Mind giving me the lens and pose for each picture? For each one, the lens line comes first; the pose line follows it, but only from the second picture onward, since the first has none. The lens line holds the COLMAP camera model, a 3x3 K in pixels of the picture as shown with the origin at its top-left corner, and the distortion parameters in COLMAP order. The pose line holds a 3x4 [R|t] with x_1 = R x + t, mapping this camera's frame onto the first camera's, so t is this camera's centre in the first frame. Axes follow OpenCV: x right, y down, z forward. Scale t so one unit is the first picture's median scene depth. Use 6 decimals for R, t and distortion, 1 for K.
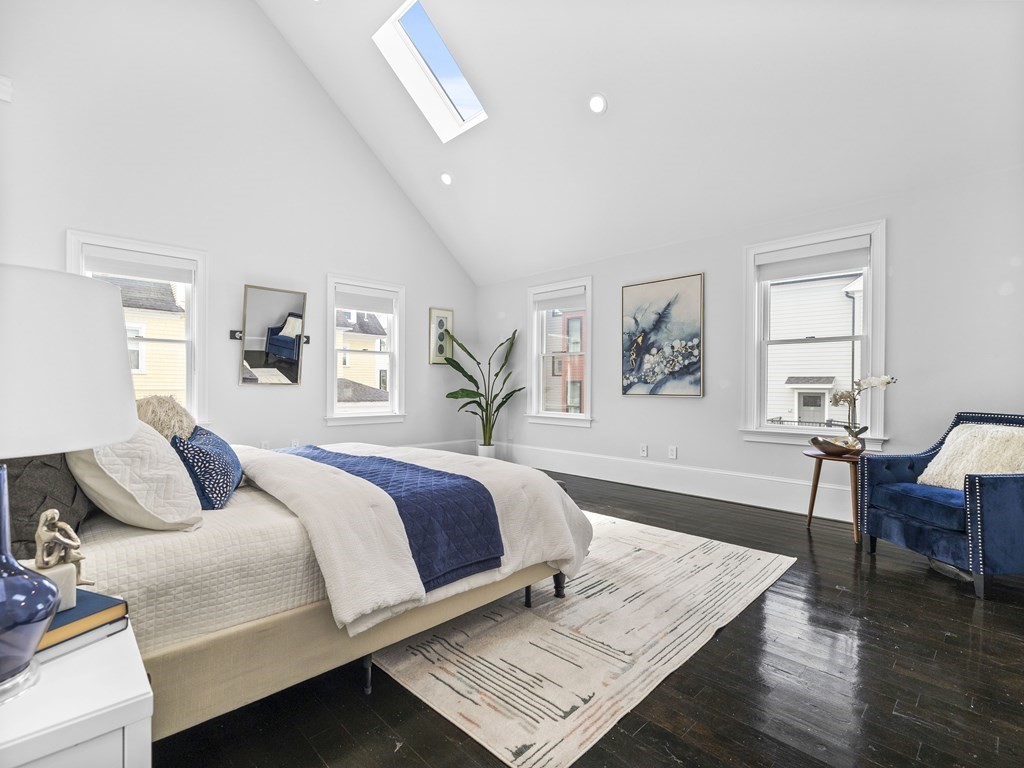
lens RADIAL K [[494.3, 0, 505.8], [0, 494.3, 384.9], [0, 0, 1]] dist [-0.000580, -0.001165]
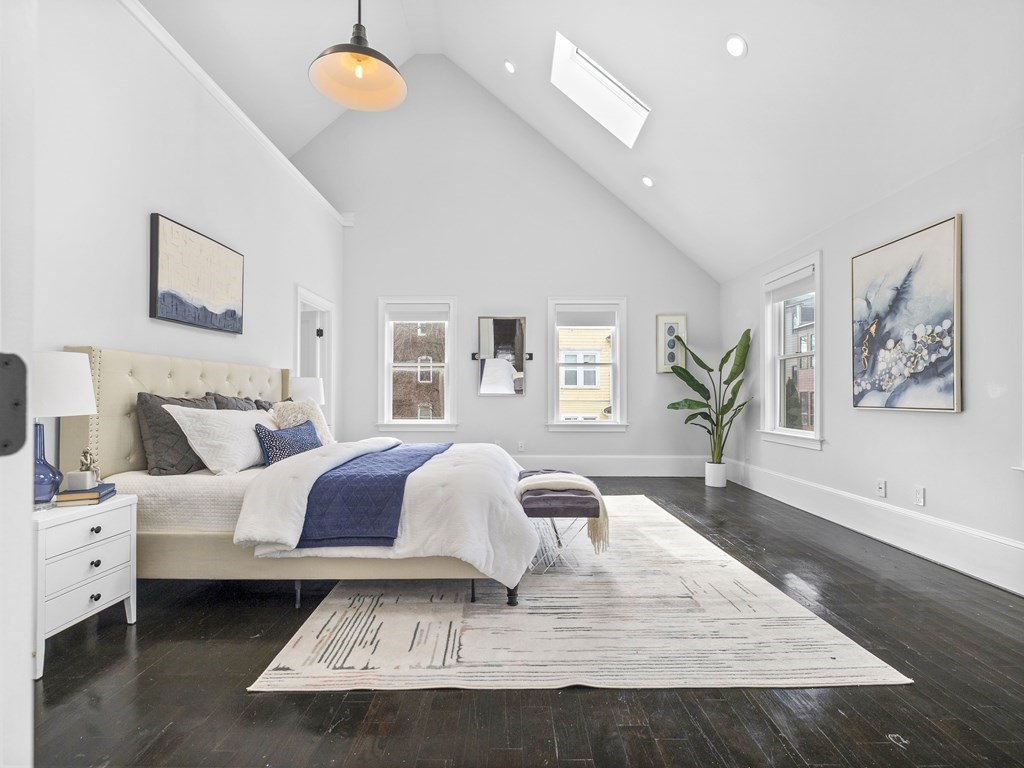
lens RADIAL K [[494.3, 0, 505.5], [0, 494.3, 389.9], [0, 0, 1]] dist [-0.000580, -0.001165]
pose [[0.708023, -0.011450, -0.706097, 0.402256], [0.002513, 0.999903, -0.013694, 0.003442], [0.706185, 0.007922, 0.707983, 0.137367]]
